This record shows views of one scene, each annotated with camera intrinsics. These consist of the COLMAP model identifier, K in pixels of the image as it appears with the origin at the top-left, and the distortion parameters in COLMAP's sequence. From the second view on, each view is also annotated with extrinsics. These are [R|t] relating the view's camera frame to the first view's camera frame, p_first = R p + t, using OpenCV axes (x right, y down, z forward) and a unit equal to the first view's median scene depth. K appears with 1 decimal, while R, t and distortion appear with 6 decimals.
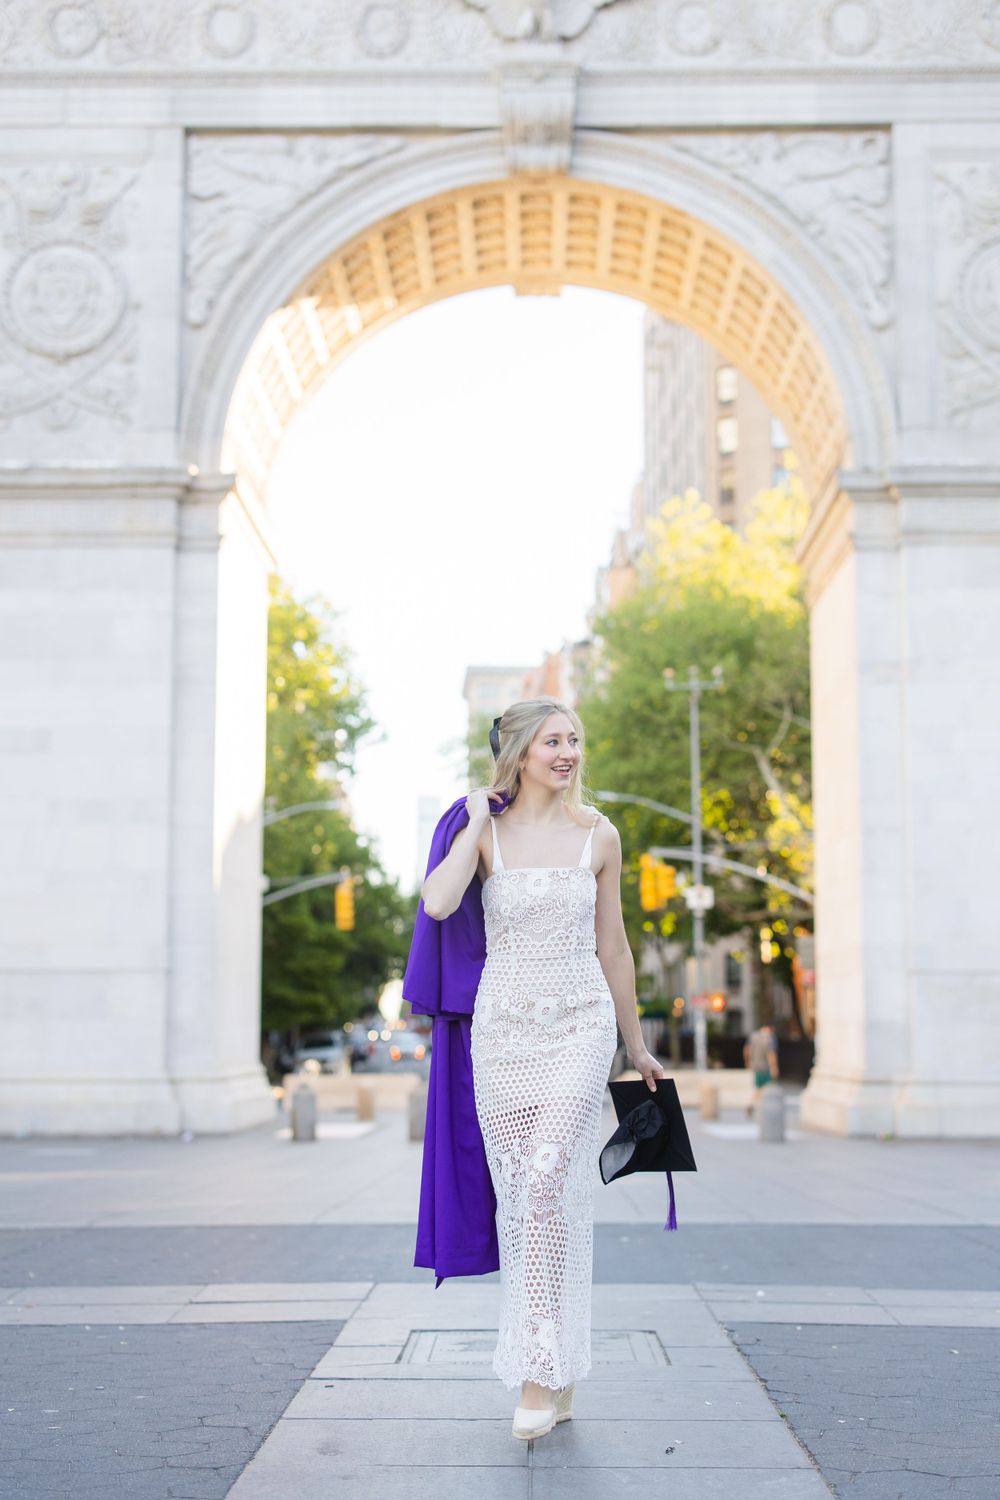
lens RADIAL K [[2171.1, 0, 481.1], [0, 2171.1, 734.7], [0, 0, 1]] dist [0.009446, 0.022281]
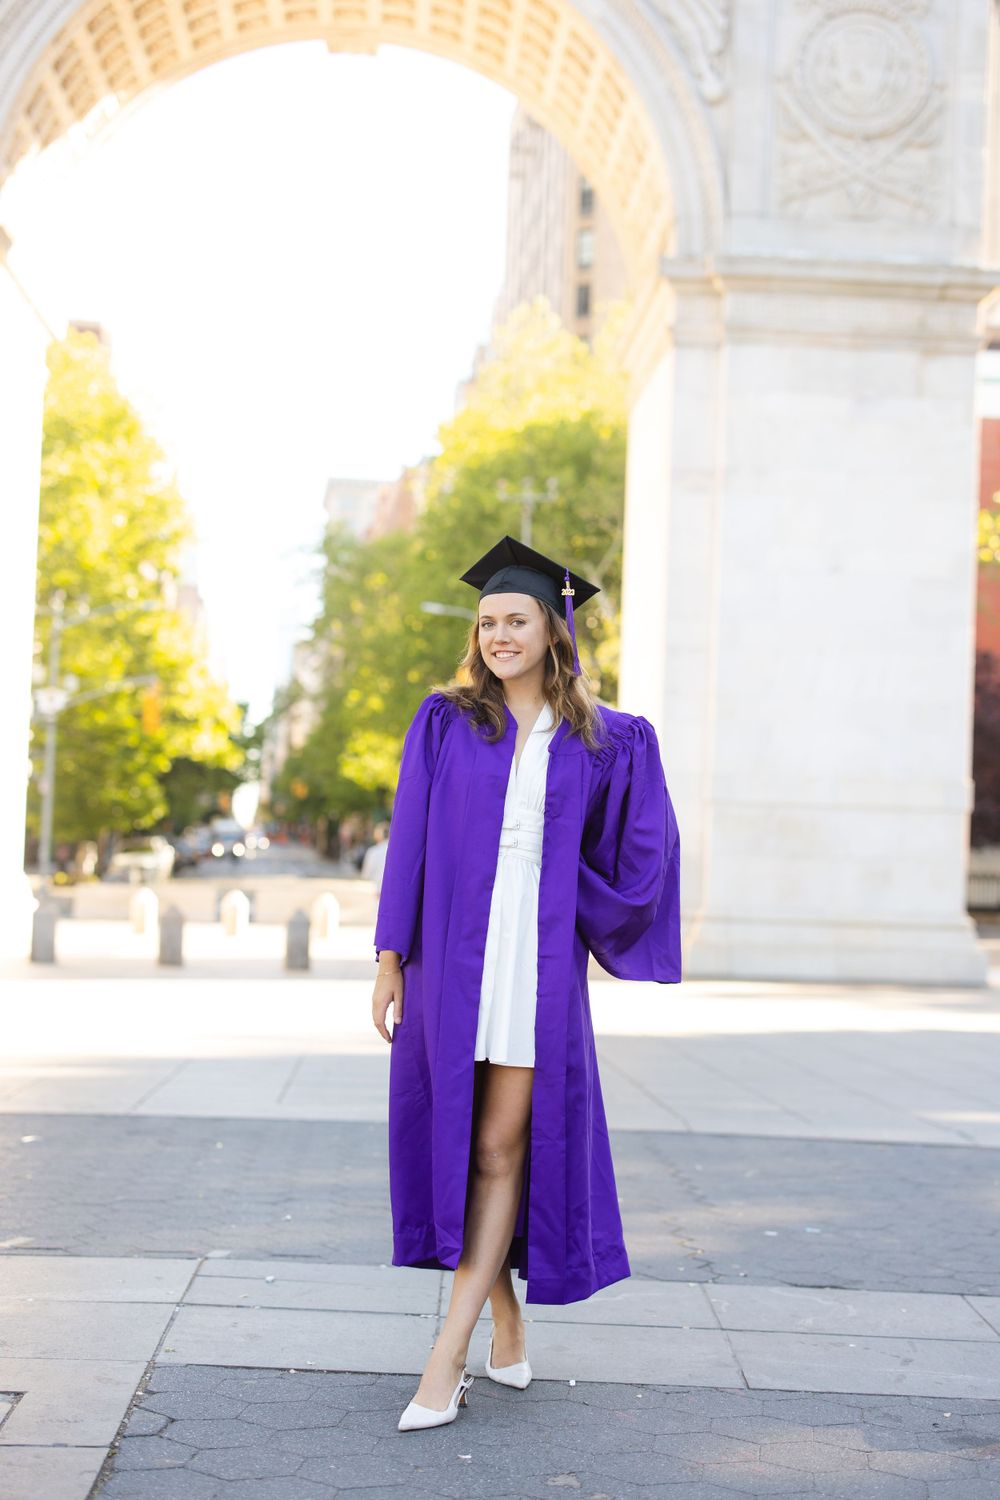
lens RADIAL K [[2136.9, 0, 497.7], [0, 2136.9, 739.1], [0, 0, 1]] dist [0.014660, 0.017697]
pose [[0.996614, 0.035533, 0.074146, 0.035410], [-0.041909, 0.995388, 0.086288, 0.005923], [-0.070738, -0.089104, 0.993507, 0.085077]]
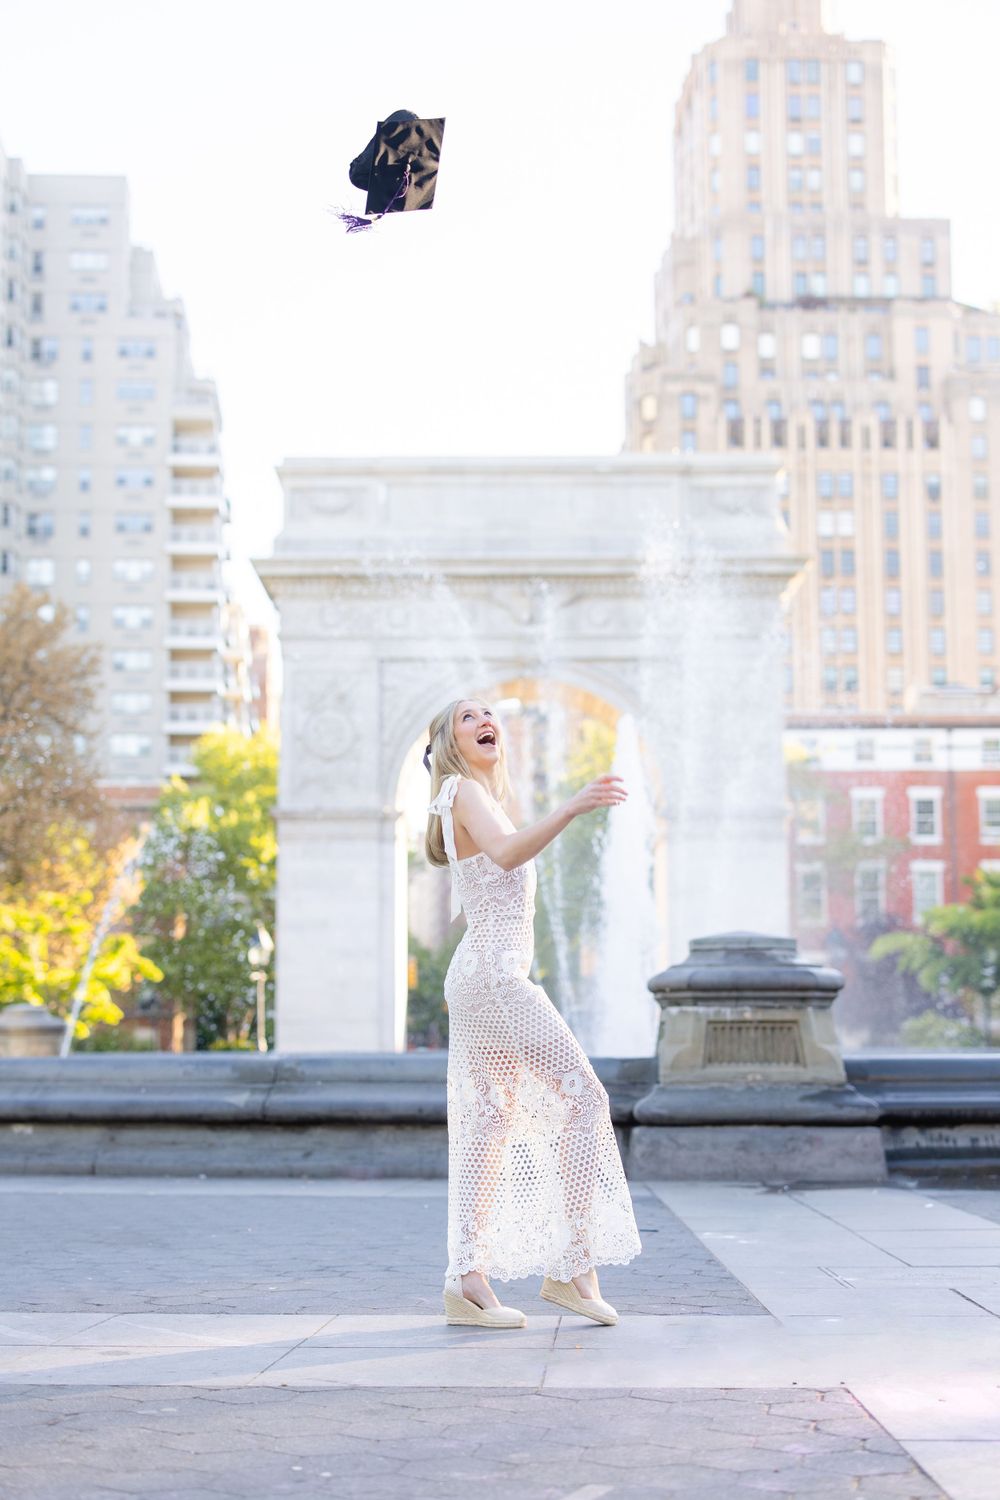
lens RADIAL K [[2181.2, 0, 491.4], [0, 2181.2, 784.7], [0, 0, 1]] dist [0.015596, 0.059528]
pose [[0.999677, -0.003203, 0.025225, -0.076284], [0.002757, 0.999840, 0.017682, -0.185168], [-0.025277, -0.017607, 0.999525, -1.341369]]
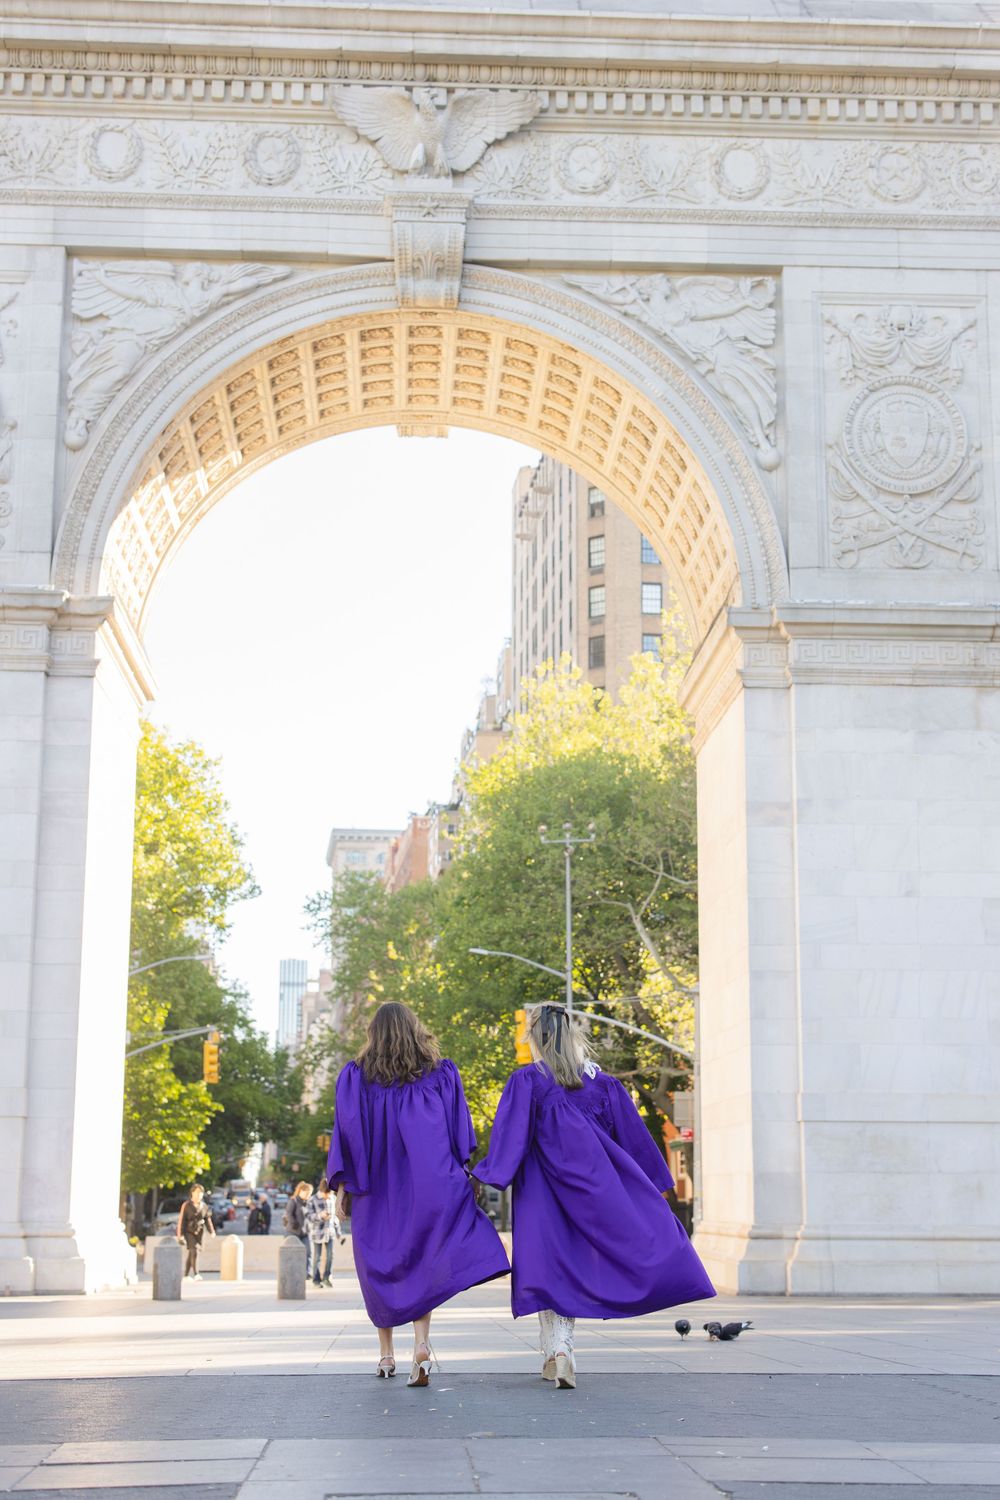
lens RADIAL K [[2136.9, 0, 497.7], [0, 2136.9, 739.1], [0, 0, 1]] dist [0.014660, 0.017697]
pose [[0.997448, 0.016888, 0.069374, -0.006131], [-0.011539, 0.996981, -0.076788, 0.013005], [-0.070462, 0.075791, 0.994631, 0.044053]]
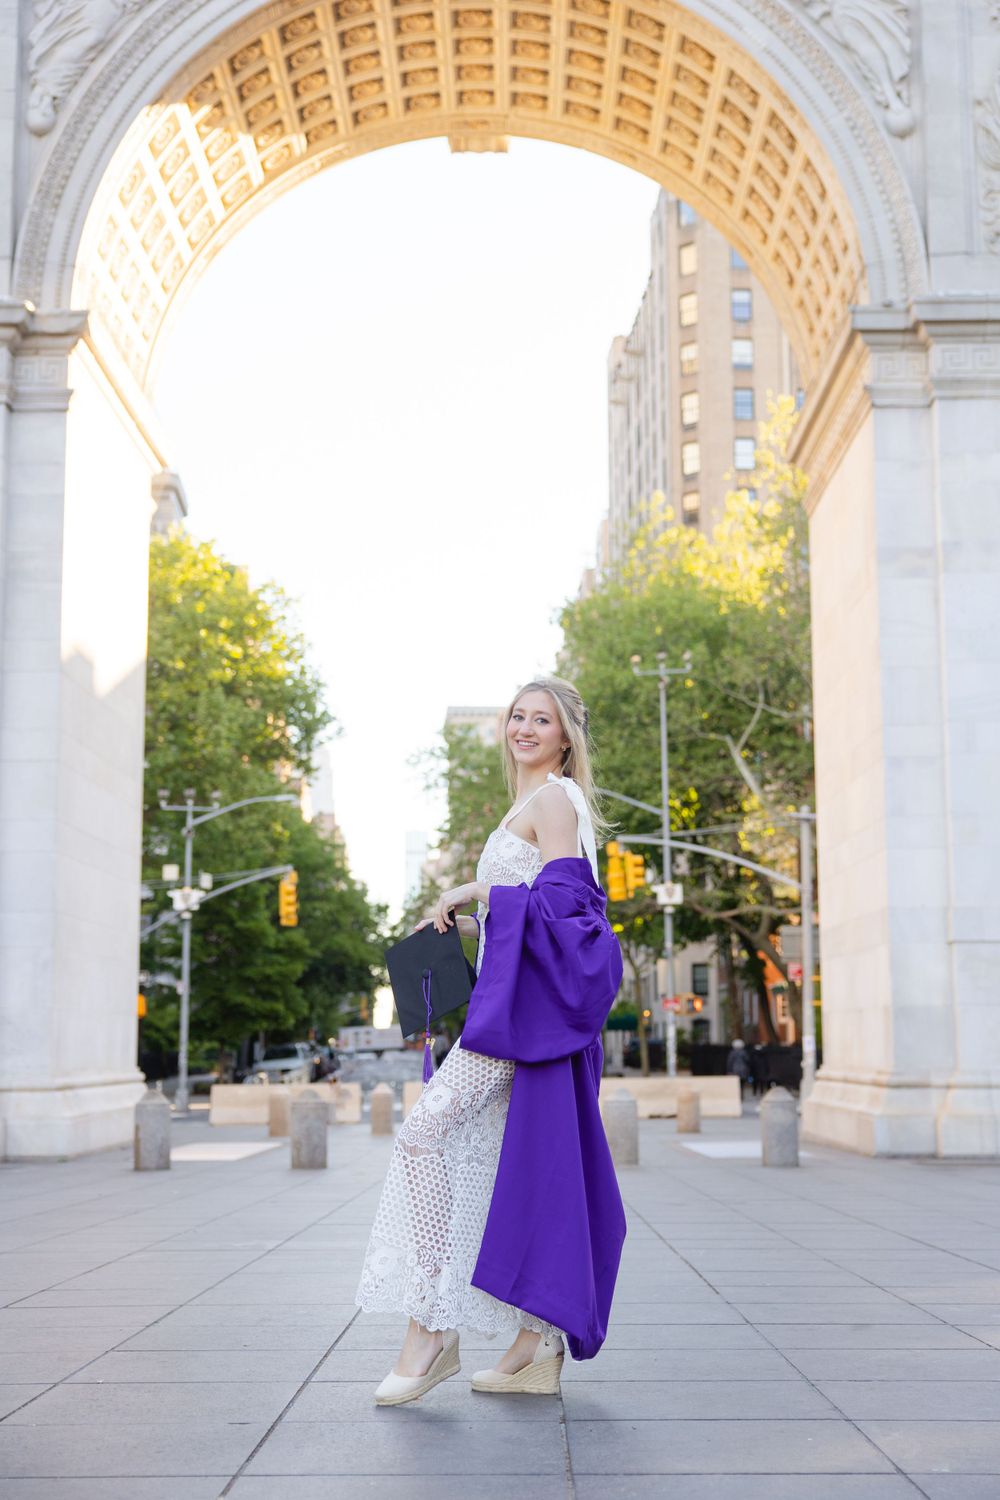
lens RADIAL K [[1958.7, 0, 500.0], [0, 1958.7, 750.0], [0, 0, 1]] dist [-0.007621, 0.020372]
pose [[0.999838, -0.003874, 0.017570, 0.023084], [0.004128, 0.999887, -0.014447, 0.047340], [-0.017512, 0.014517, 0.999741, 0.287041]]
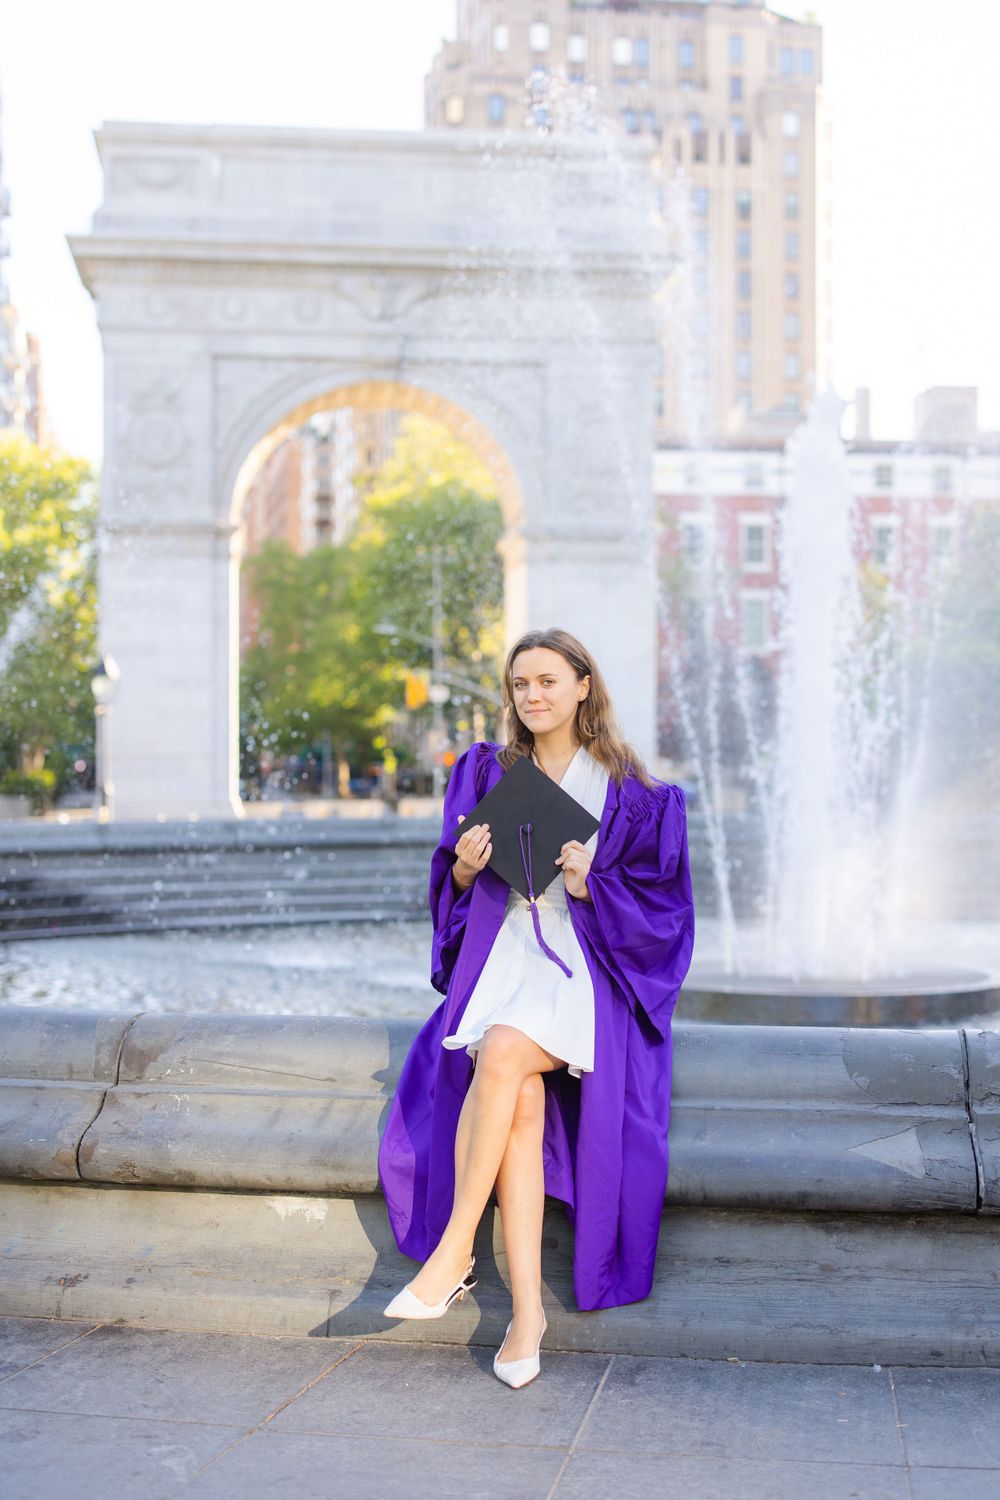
lens RADIAL K [[2136.9, 0, 497.7], [0, 2136.9, 739.1], [0, 0, 1]] dist [0.014660, 0.017697]
pose [[0.990011, -0.000377, 0.140987, -0.155576], [-0.017118, 0.992277, 0.122855, -0.169636], [-0.139944, -0.124041, 0.982359, -1.104889]]
